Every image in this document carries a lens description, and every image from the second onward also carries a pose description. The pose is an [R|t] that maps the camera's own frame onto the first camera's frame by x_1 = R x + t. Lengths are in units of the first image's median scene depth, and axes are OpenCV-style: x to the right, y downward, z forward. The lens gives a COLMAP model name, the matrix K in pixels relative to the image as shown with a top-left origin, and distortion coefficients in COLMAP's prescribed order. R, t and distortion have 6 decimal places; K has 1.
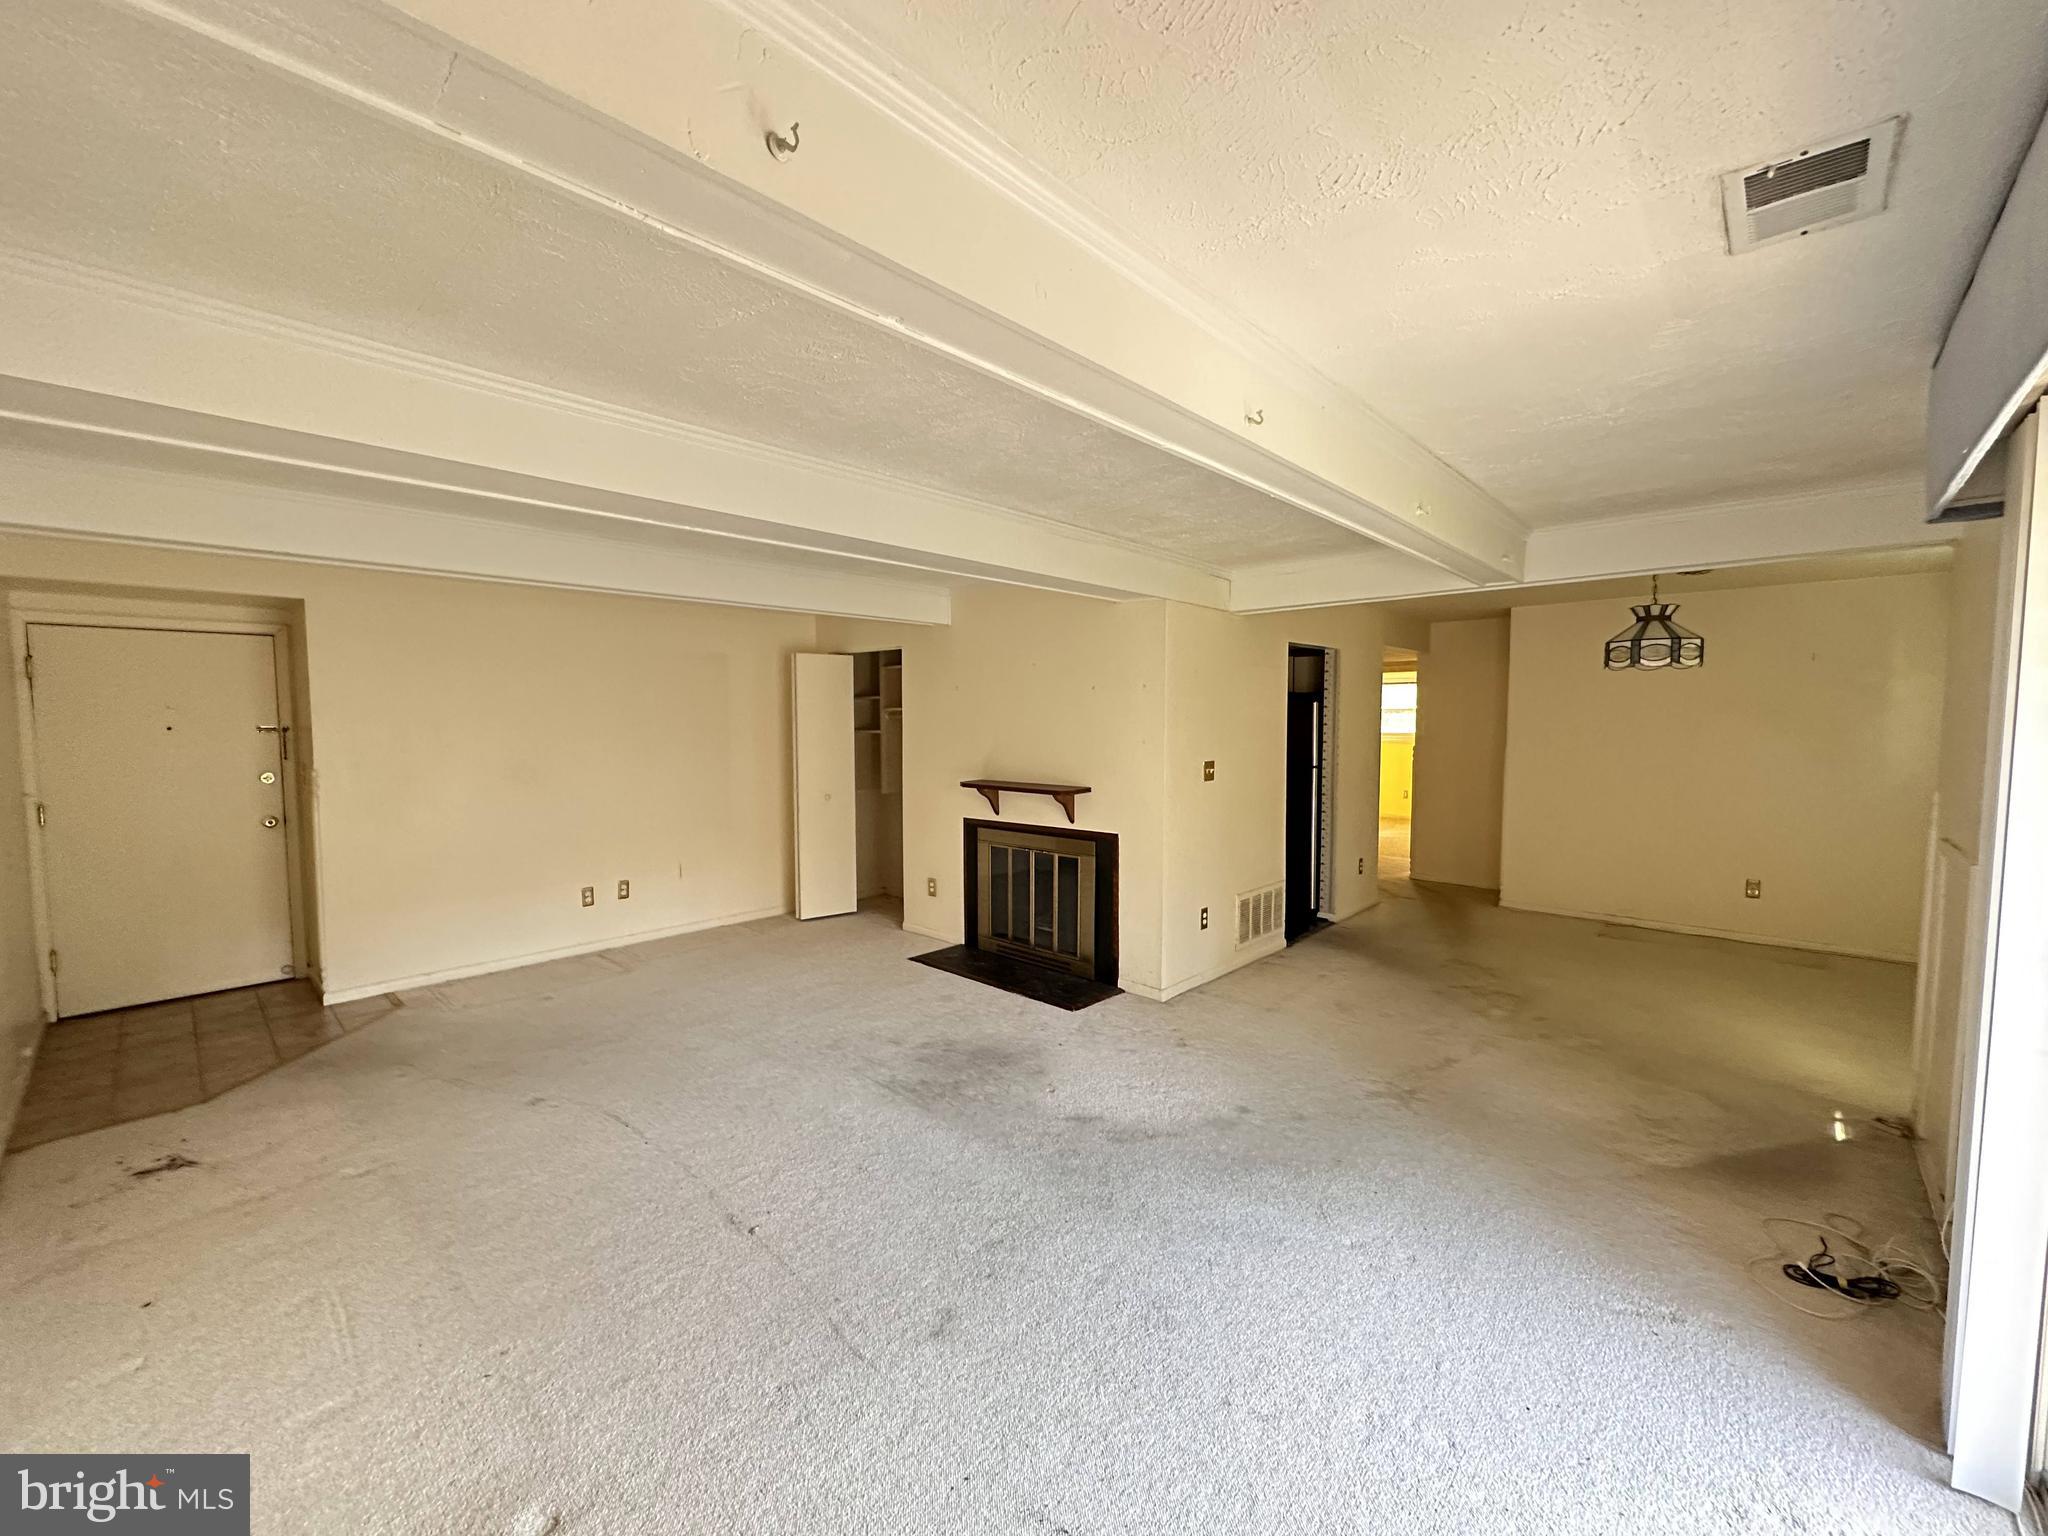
lens RADIAL K [[817.5, 0, 1027.1], [0, 817.5, 769.0], [0, 0, 1]] dist [-0.002689, 0.000641]
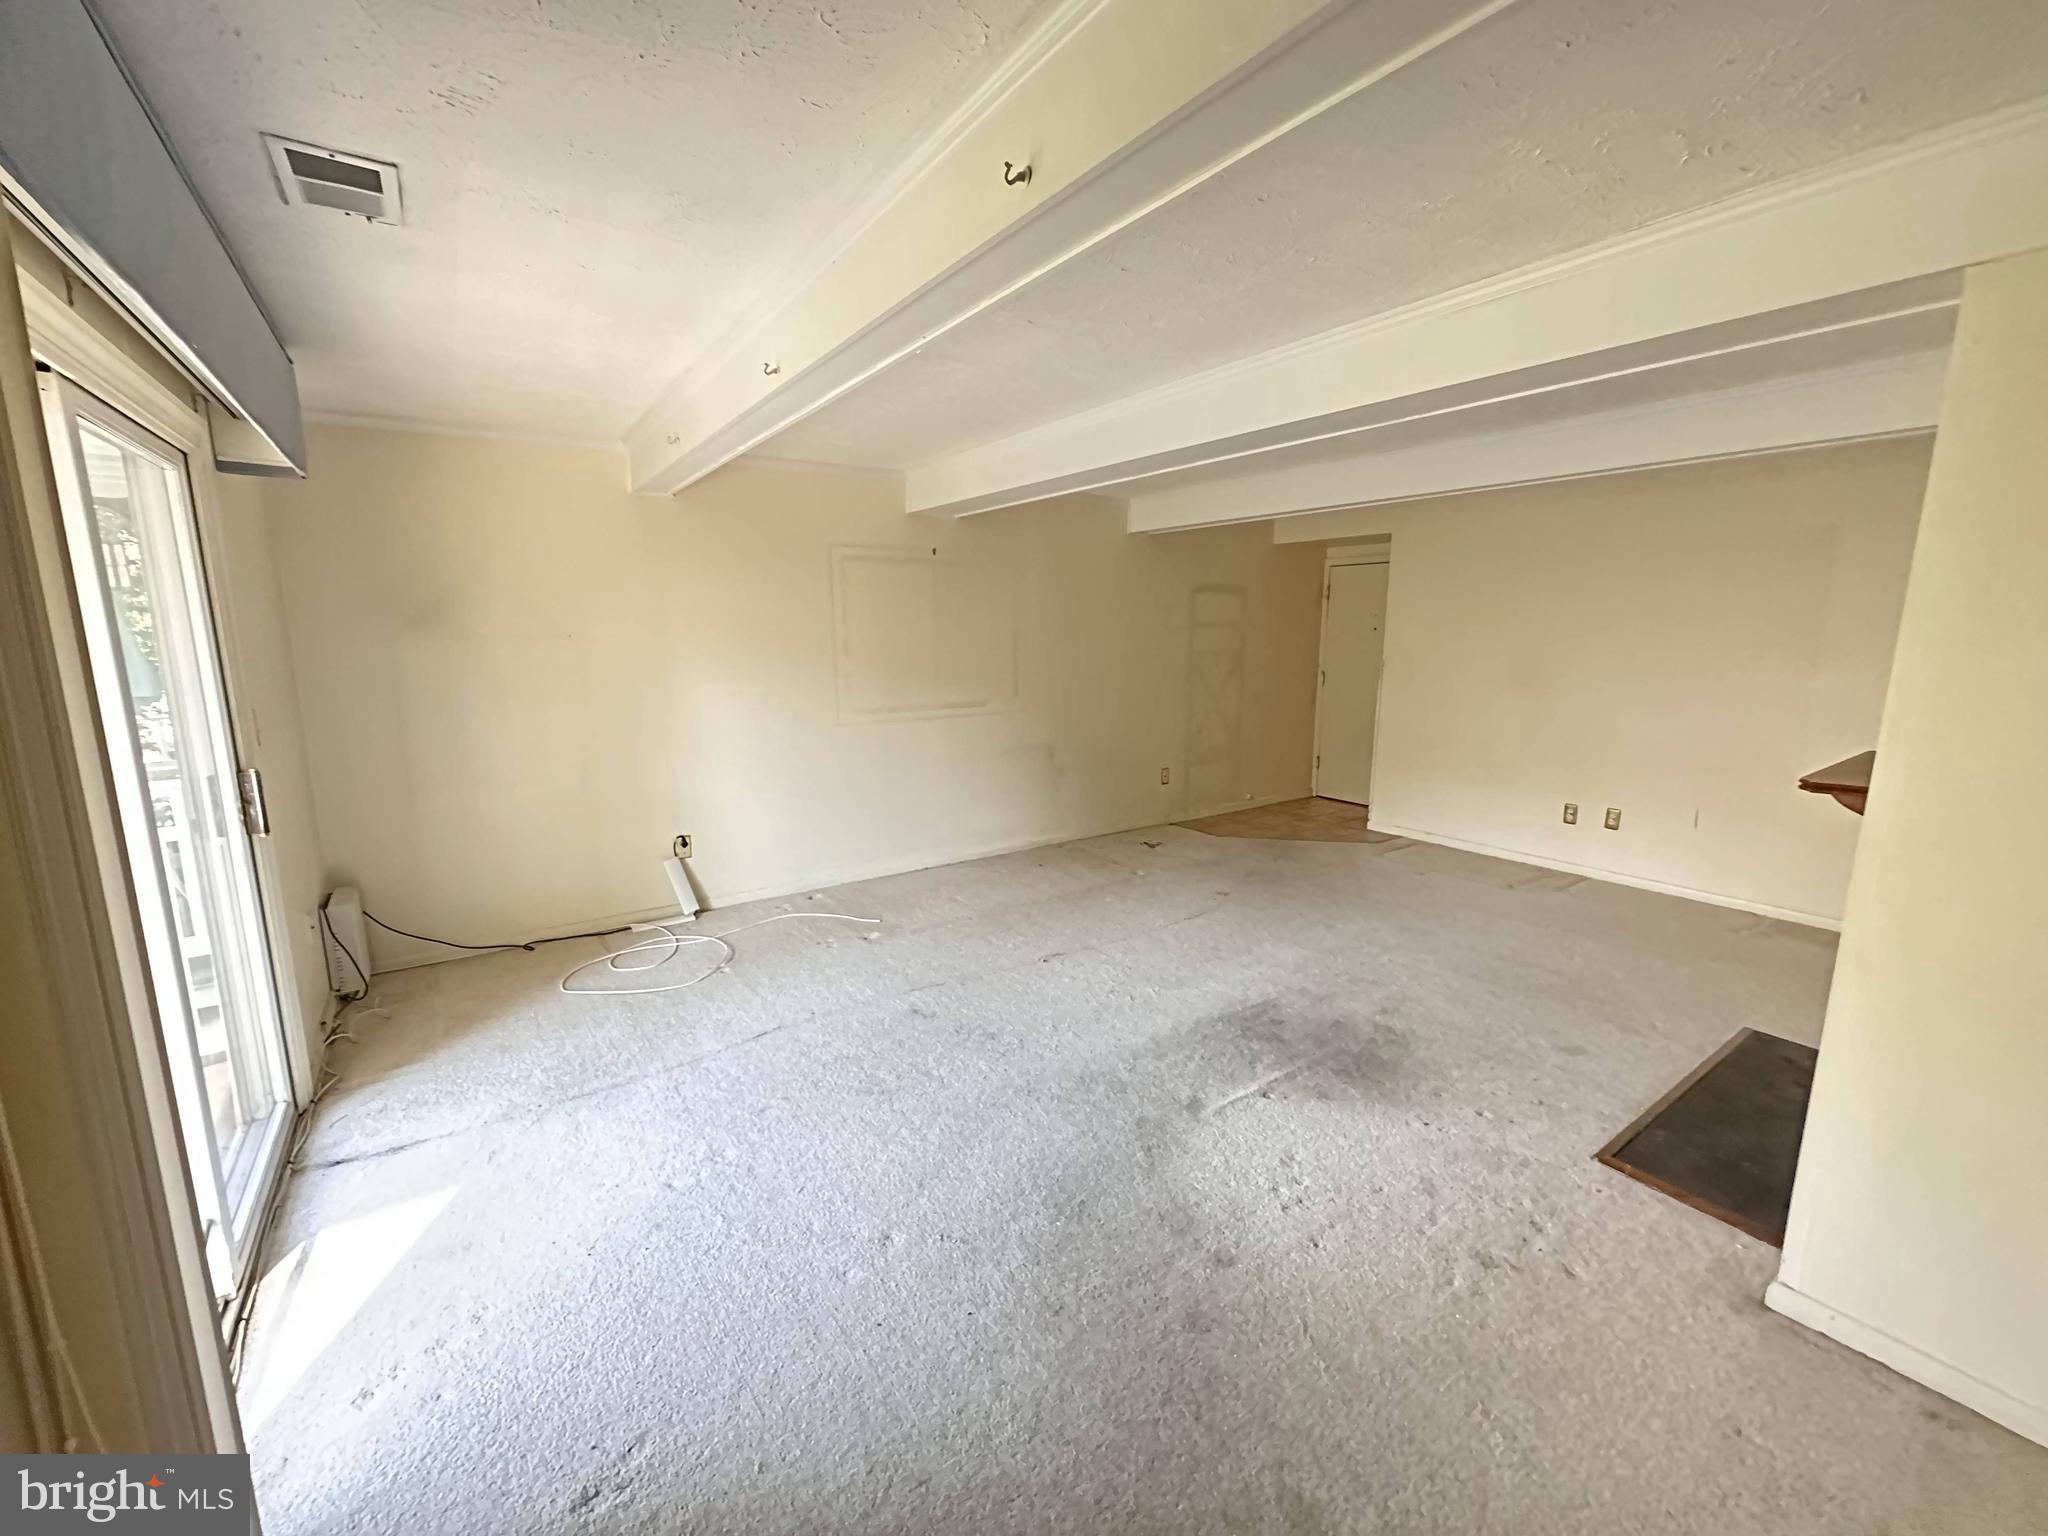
lens RADIAL K [[817.5, 0, 1019.8], [0, 817.5, 765.2], [0, 0, 1]] dist [-0.002689, 0.000641]
pose [[-0.211723, 0.167495, -0.962870, 0.622928], [-0.065185, 0.980591, 0.184911, -0.041187], [0.975154, 0.101914, -0.196695, 0.700045]]
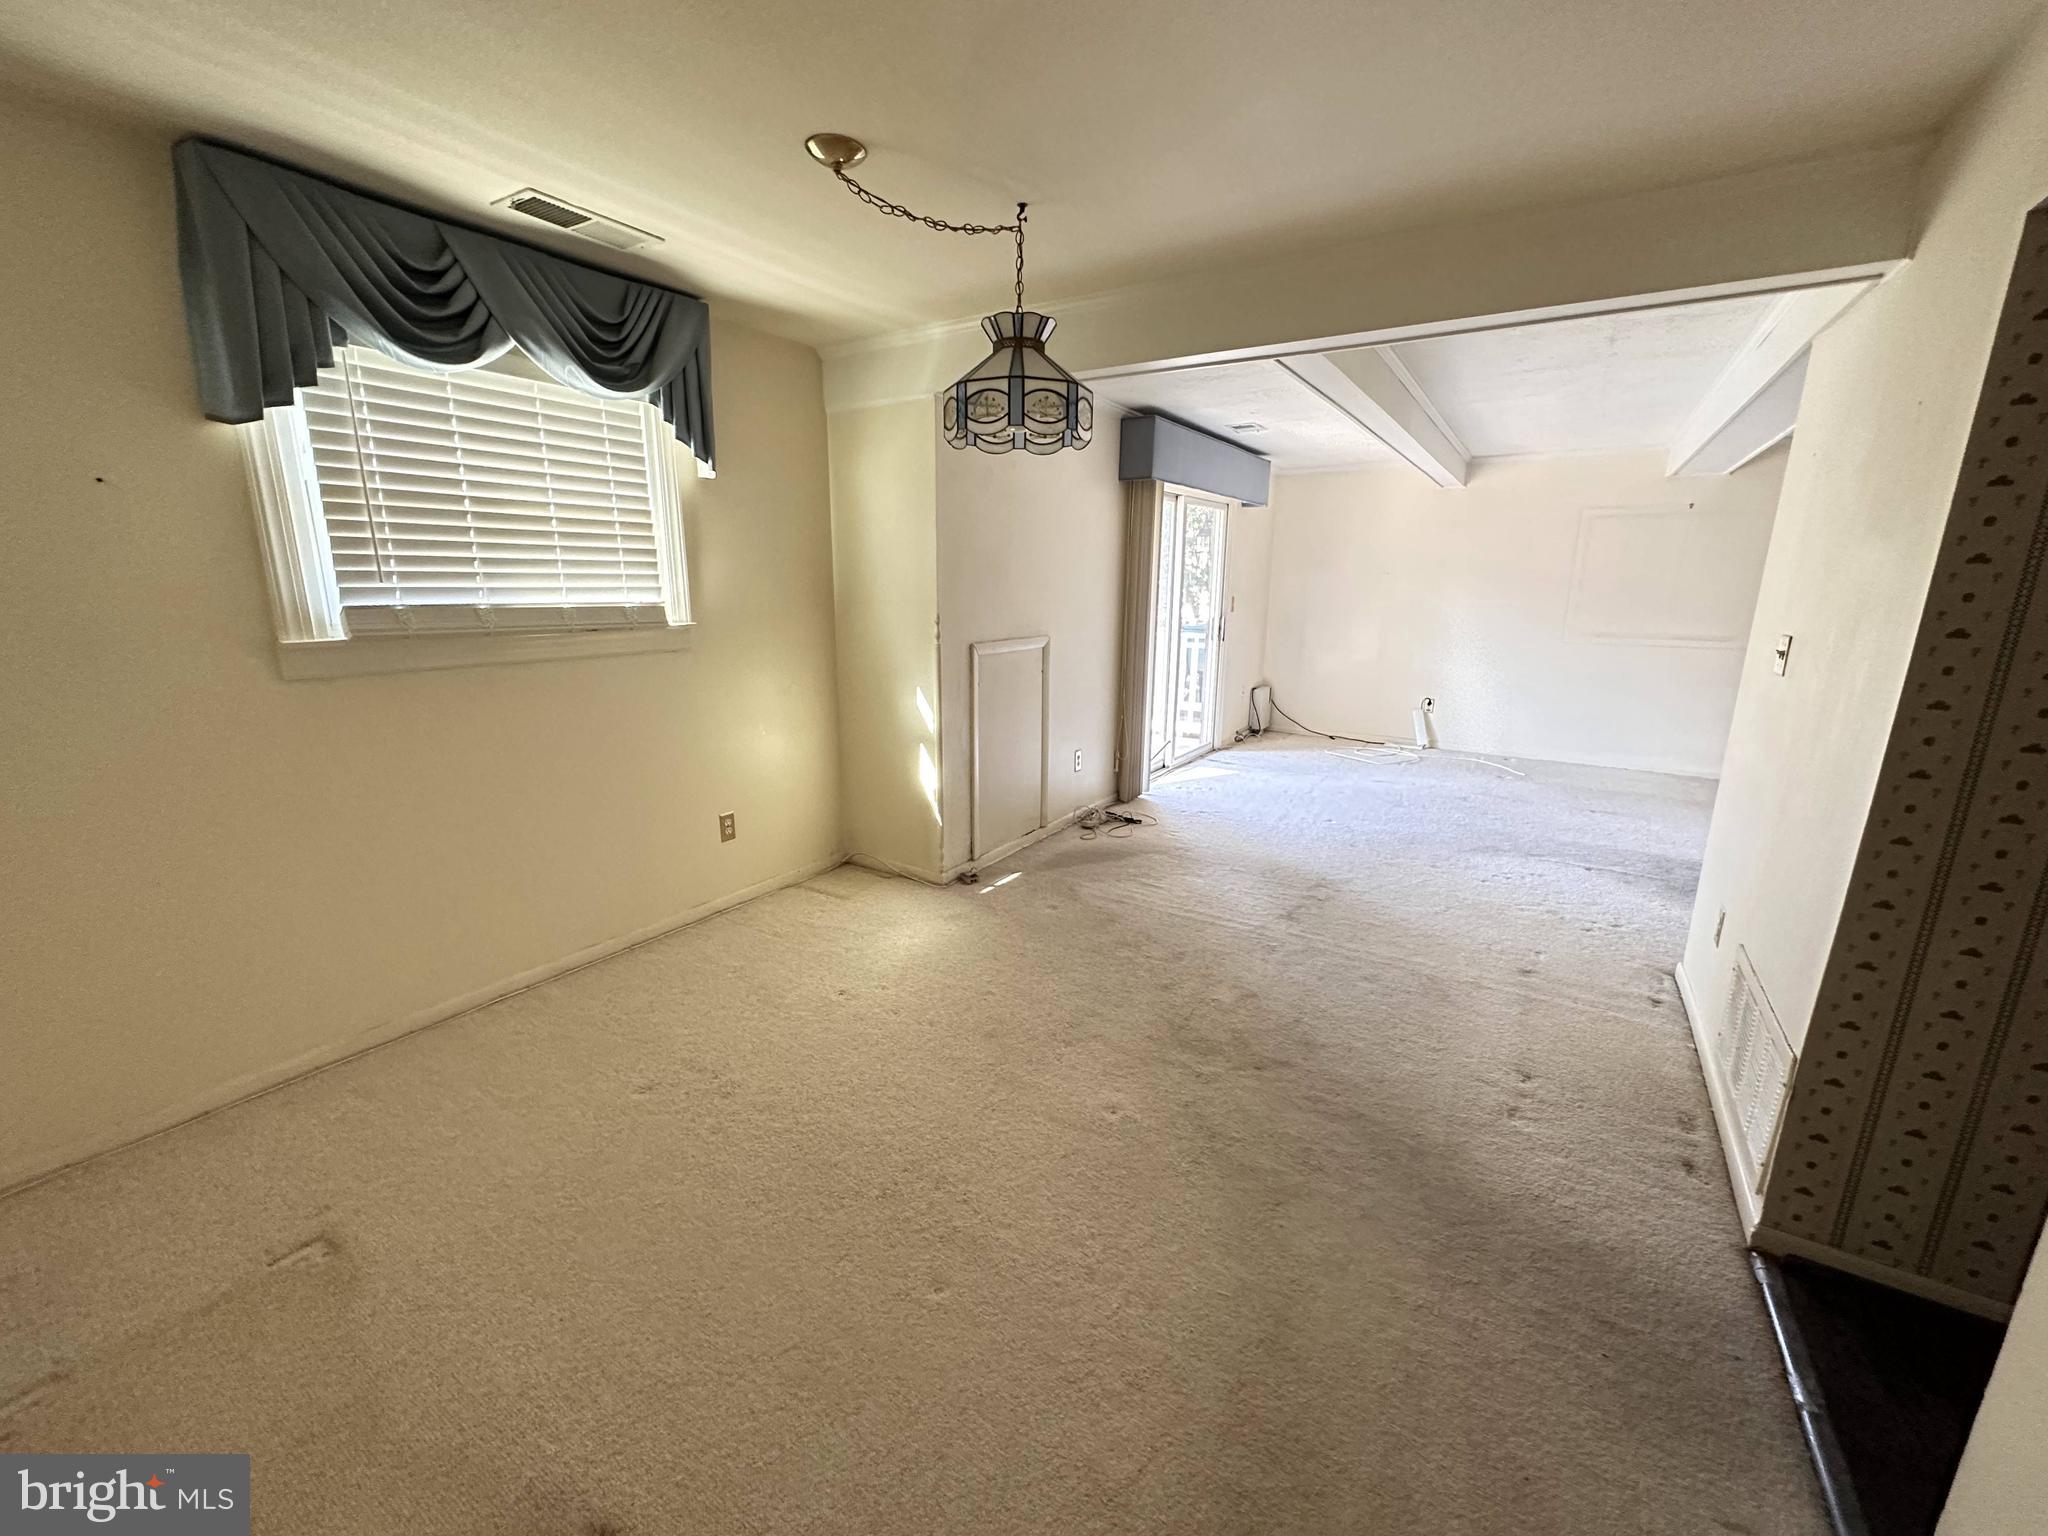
lens RADIAL K [[817.5, 0, 1022.8], [0, 817.5, 761.2], [0, 0, 1]] dist [-0.002689, 0.000641]
pose [[-0.984580, 0.030598, -0.172237, 0.846264], [-0.020705, 0.957280, 0.288421, -0.077598], [0.173704, 0.287540, -0.941885, 1.545743]]
